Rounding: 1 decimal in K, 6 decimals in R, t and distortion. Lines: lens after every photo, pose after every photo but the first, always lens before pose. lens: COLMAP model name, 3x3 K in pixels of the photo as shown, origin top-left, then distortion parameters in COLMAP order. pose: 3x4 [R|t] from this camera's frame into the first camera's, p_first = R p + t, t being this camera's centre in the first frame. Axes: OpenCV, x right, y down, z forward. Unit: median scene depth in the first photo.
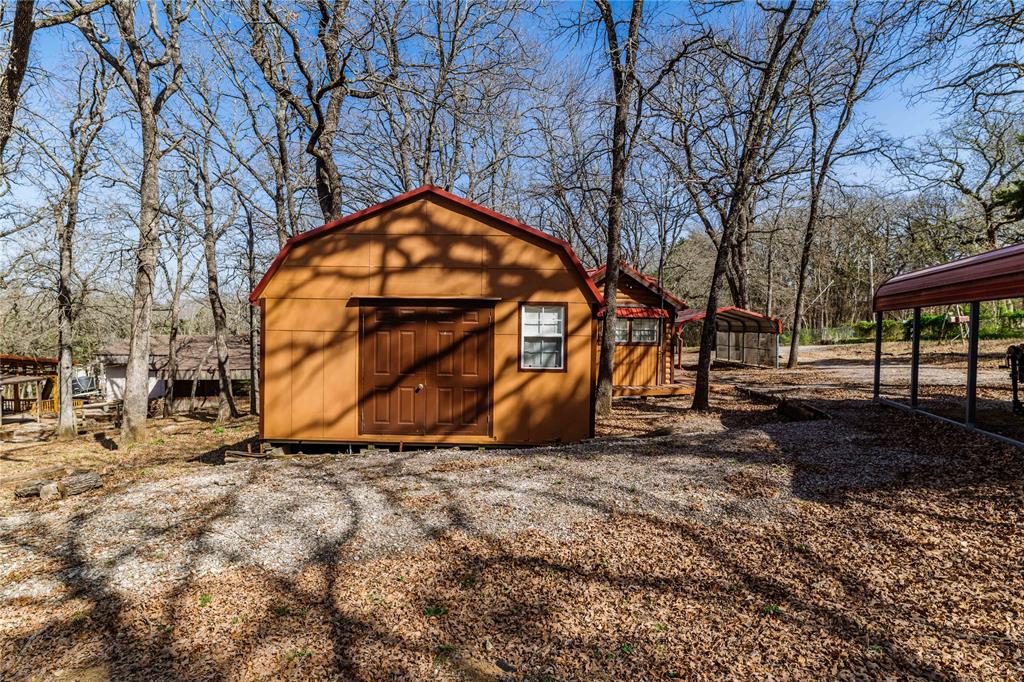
lens RADIAL K [[557.3, 0, 513.7], [0, 557.3, 334.8], [0, 0, 1]] dist [-0.006040, 0.003545]
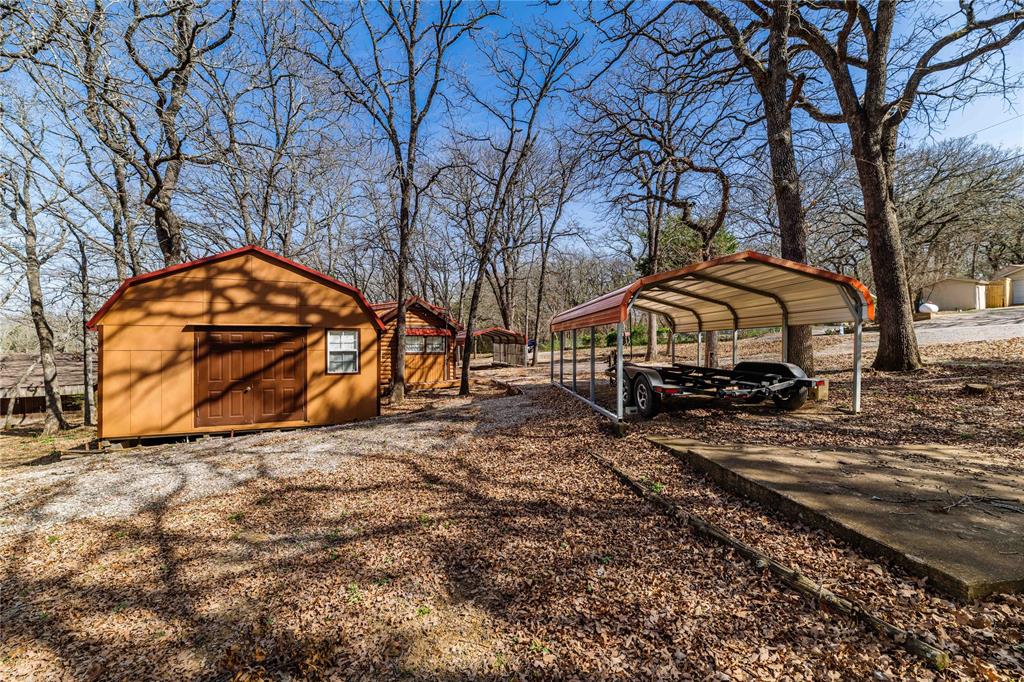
lens RADIAL K [[413.4, 0, 521.5], [0, 413.4, 338.2], [0, 0, 1]] dist [0.000672, -0.000239]
pose [[0.930691, -0.011822, 0.365615, 0.067507], [0.017391, 0.999777, -0.011940, -0.010861], [-0.365393, 0.017471, 0.930689, -0.155643]]
